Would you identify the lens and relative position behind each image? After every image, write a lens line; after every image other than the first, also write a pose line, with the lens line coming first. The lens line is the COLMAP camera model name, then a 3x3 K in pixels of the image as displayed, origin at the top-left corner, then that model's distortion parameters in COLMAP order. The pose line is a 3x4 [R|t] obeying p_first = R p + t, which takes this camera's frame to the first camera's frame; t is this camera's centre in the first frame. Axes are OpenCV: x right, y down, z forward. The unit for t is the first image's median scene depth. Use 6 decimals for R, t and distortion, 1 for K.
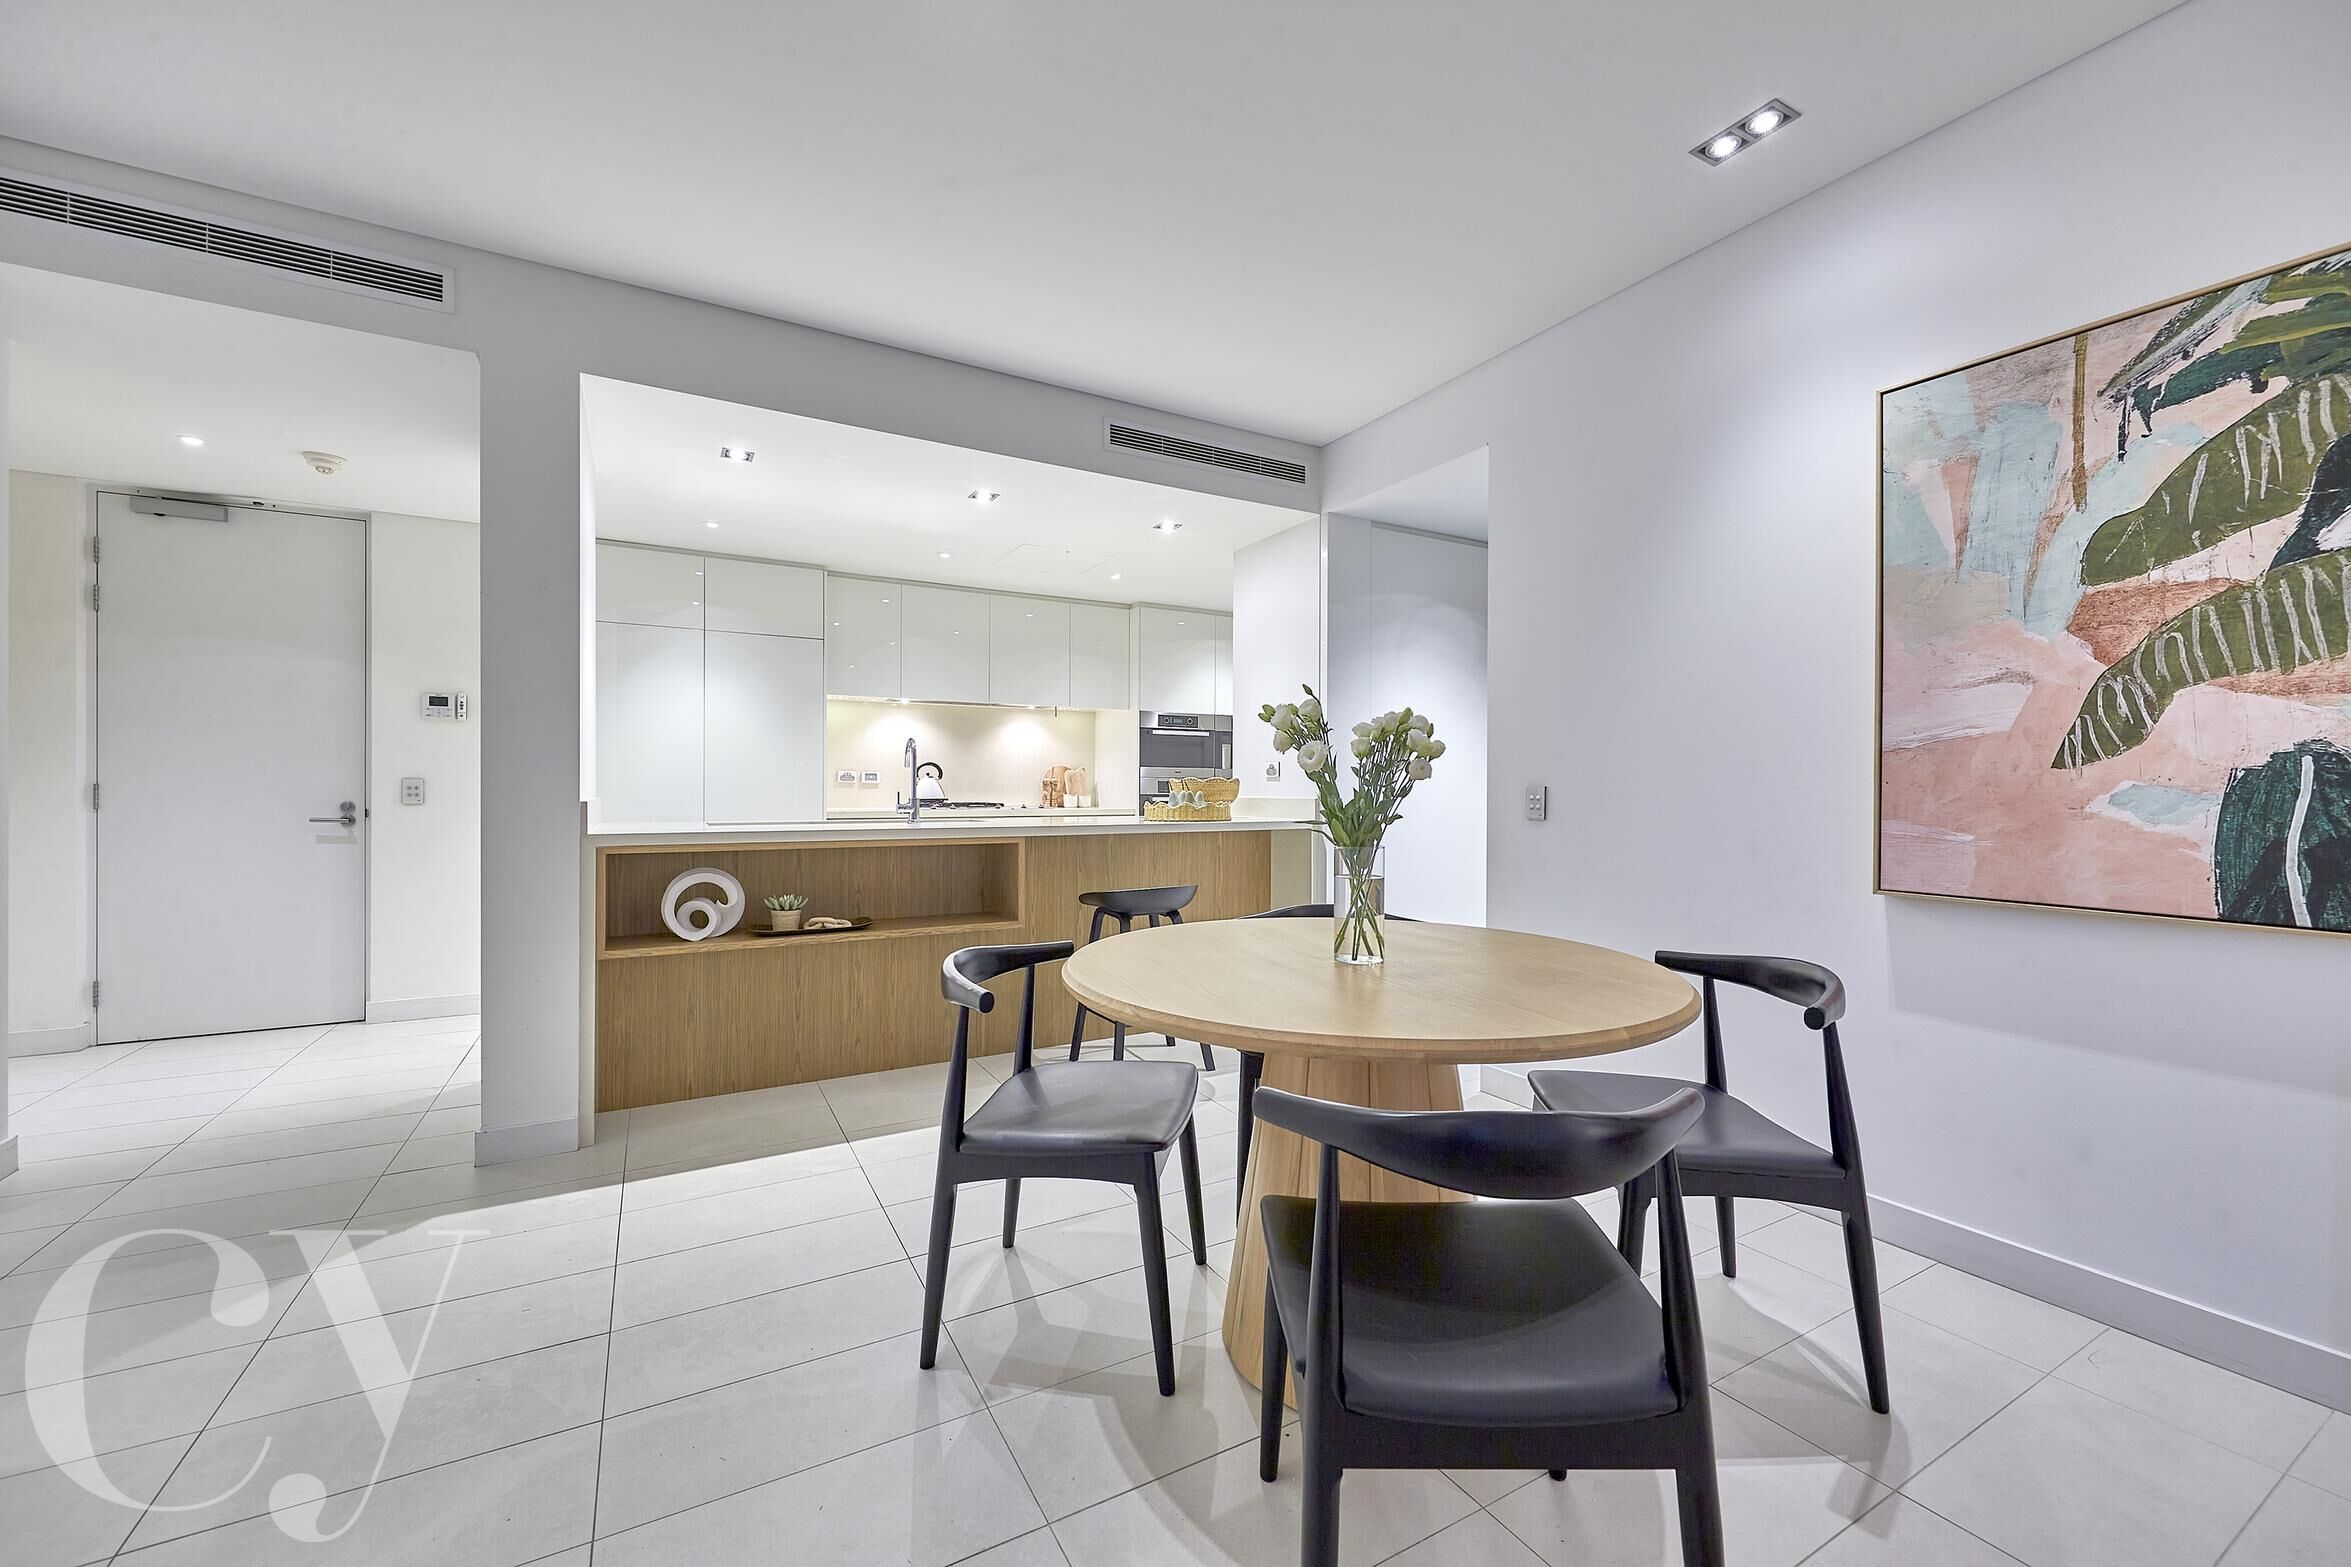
lens RADIAL K [[901.3, 0, 1175.5], [0, 901.3, 783.5], [0, 0, 1]] dist [0.000840, -0.000138]
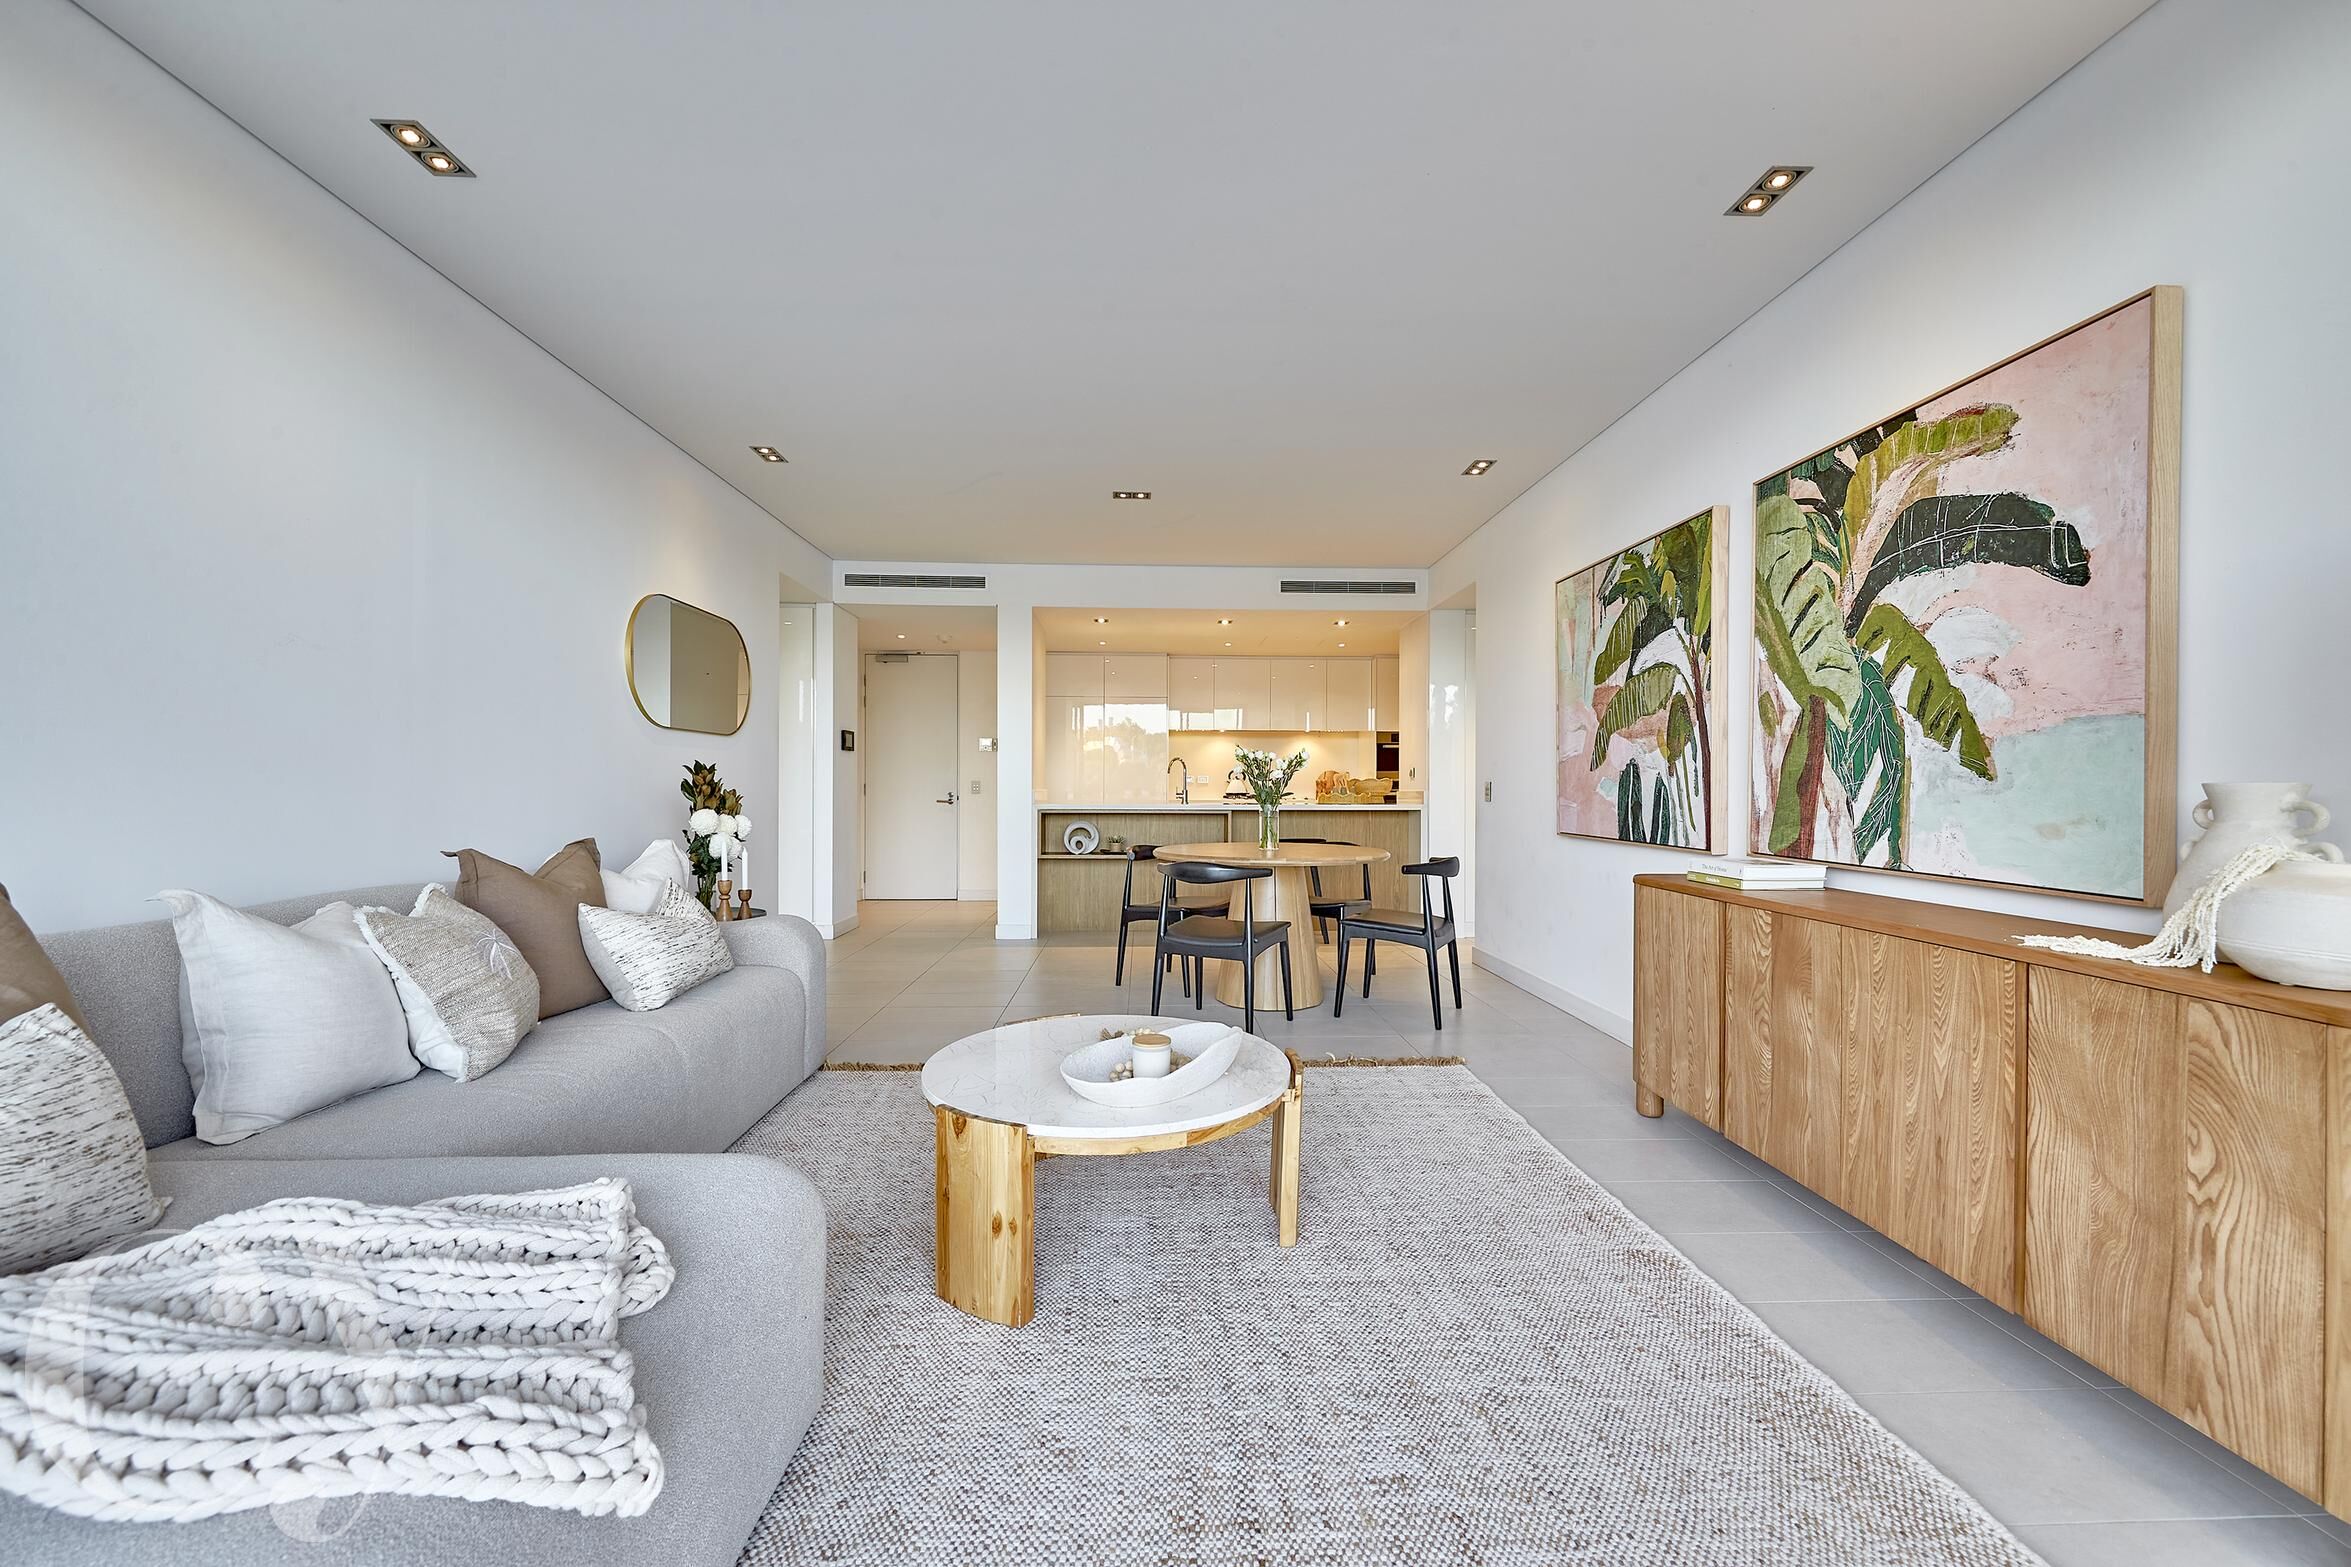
lens RADIAL K [[883.4, 0, 1175.5], [0, 883.4, 783.5], [0, 0, 1]] dist [-0.002452, -0.000312]
pose [[0.892951, 0.002435, -0.450148, 0.626594], [-0.004111, 0.999988, -0.002745, 0.013907], [0.450136, 0.004301, 0.892950, -0.769916]]
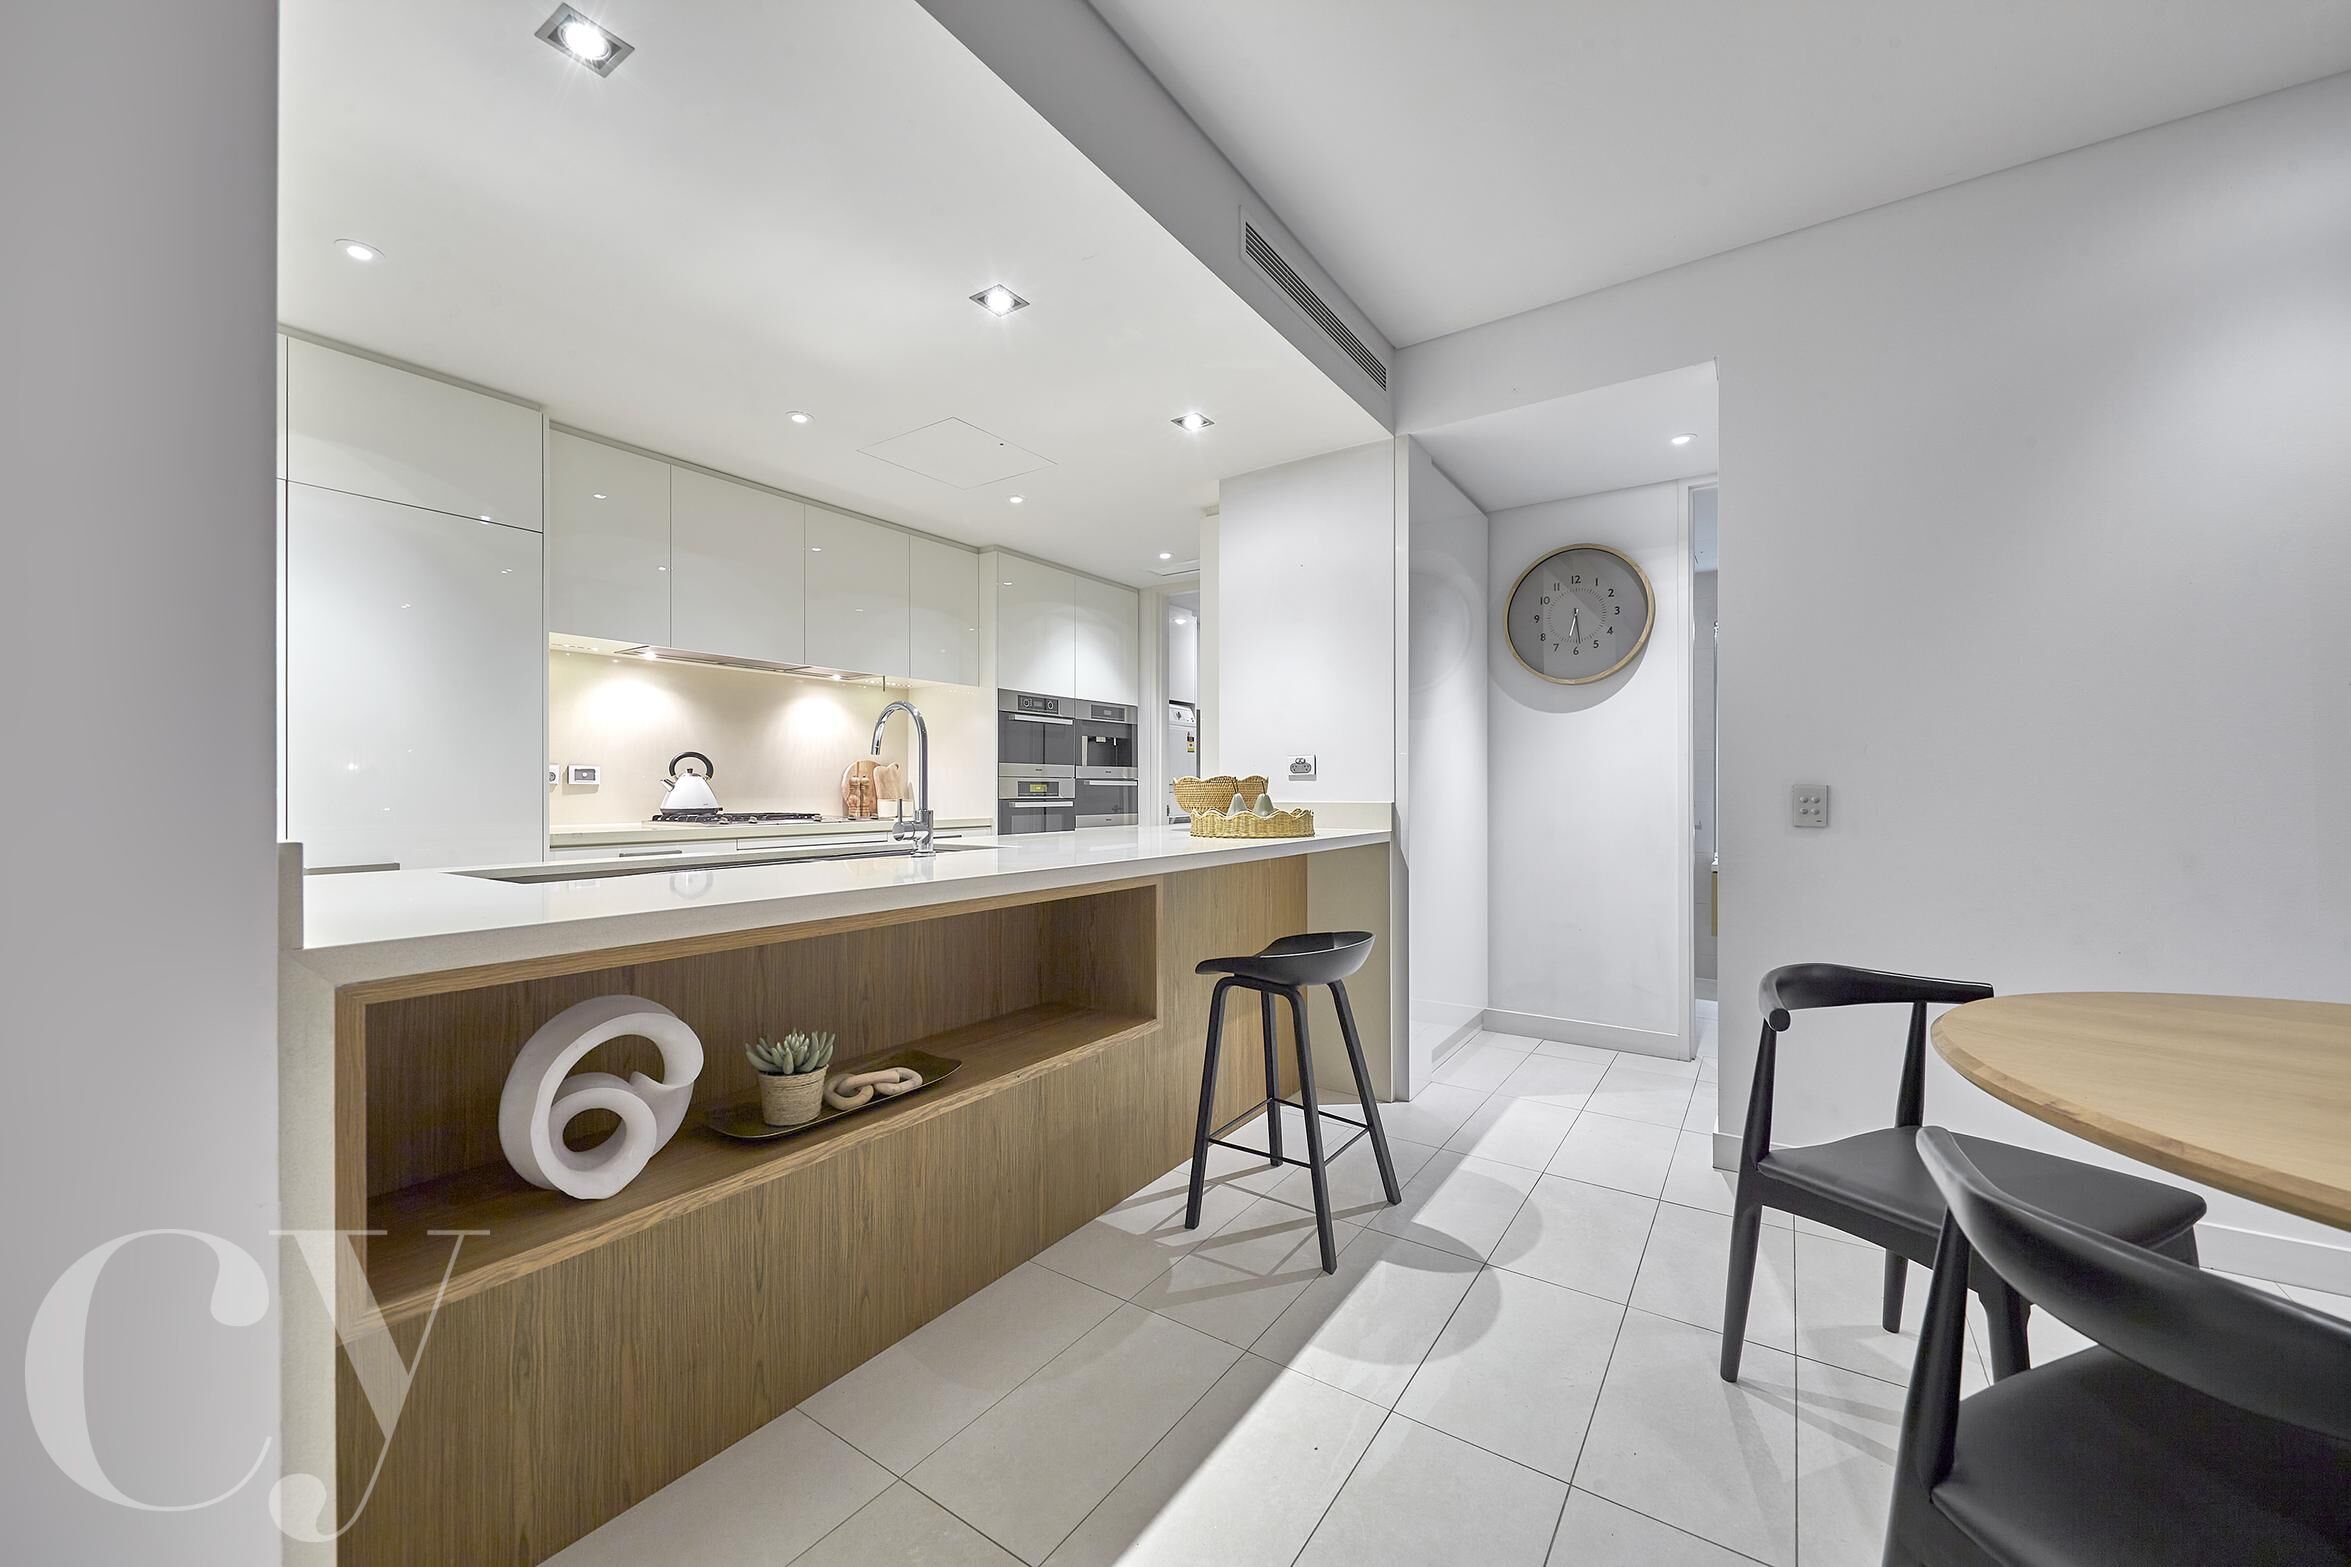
lens RADIAL K [[883.4, 0, 1175.5], [0, 883.4, 783.5], [0, 0, 1]] dist [-0.002452, -0.000312]
pose [[0.901819, -0.002913, 0.432104, -0.449273], [0.003542, 0.999994, -0.000650, 0.000924], [-0.432099, 0.002117, 0.901824, 0.527138]]
